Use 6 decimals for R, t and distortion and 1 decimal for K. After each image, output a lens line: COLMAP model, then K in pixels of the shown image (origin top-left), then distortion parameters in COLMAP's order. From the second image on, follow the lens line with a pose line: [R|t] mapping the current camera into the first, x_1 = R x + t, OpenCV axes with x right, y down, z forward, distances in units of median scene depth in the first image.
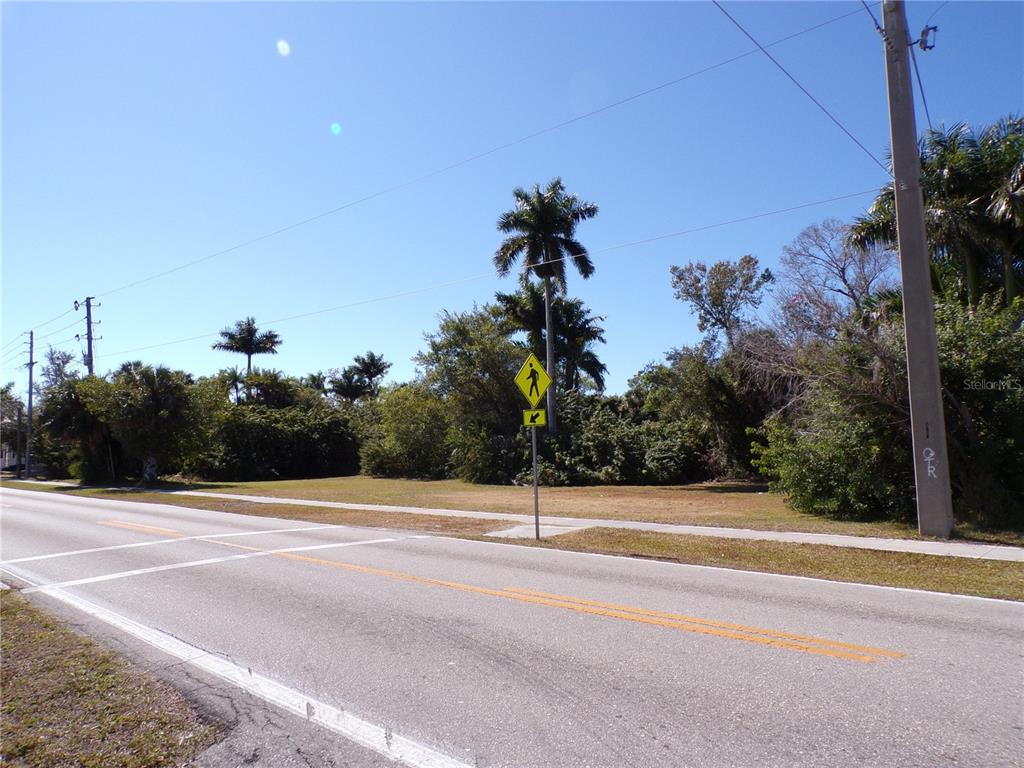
lens RADIAL K [[690.3, 0, 508.0], [0, 690.3, 386.4], [0, 0, 1]] dist [-0.015694, 0.016870]
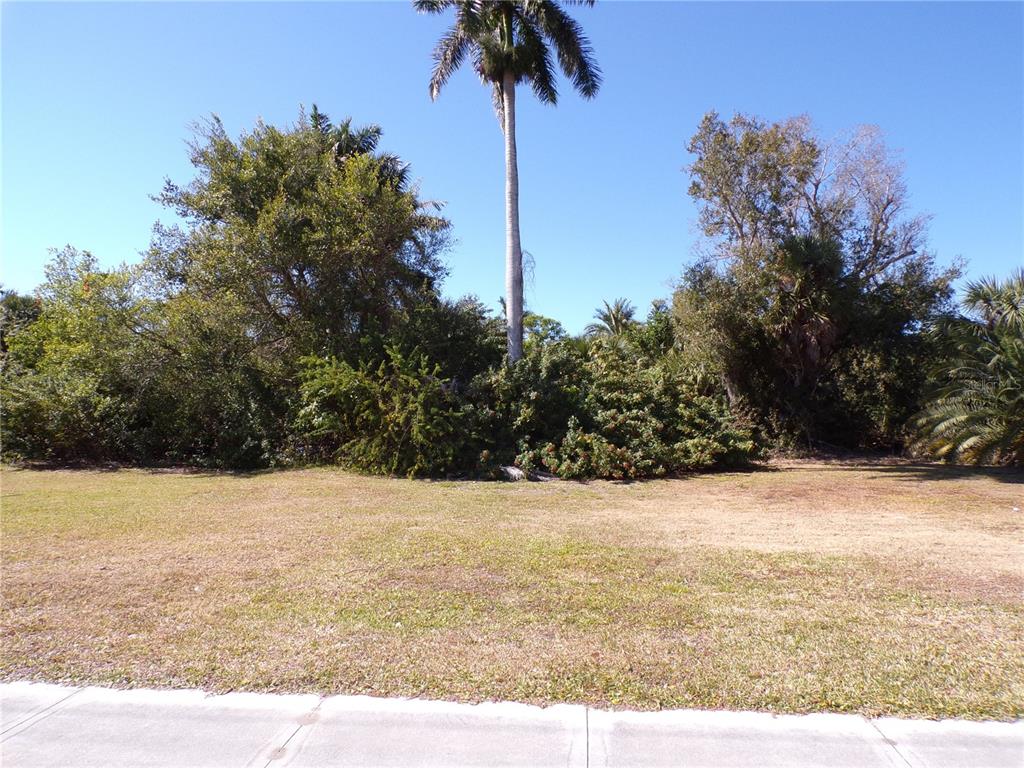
lens RADIAL K [[690.3, 0, 511.6], [0, 690.3, 382.6], [0, 0, 1]] dist [-0.015694, 0.016870]
pose [[0.791827, 0.036259, 0.609668, -0.261082], [-0.064805, 0.997589, 0.024838, 0.061050], [-0.607297, -0.059177, 0.792268, 0.589200]]
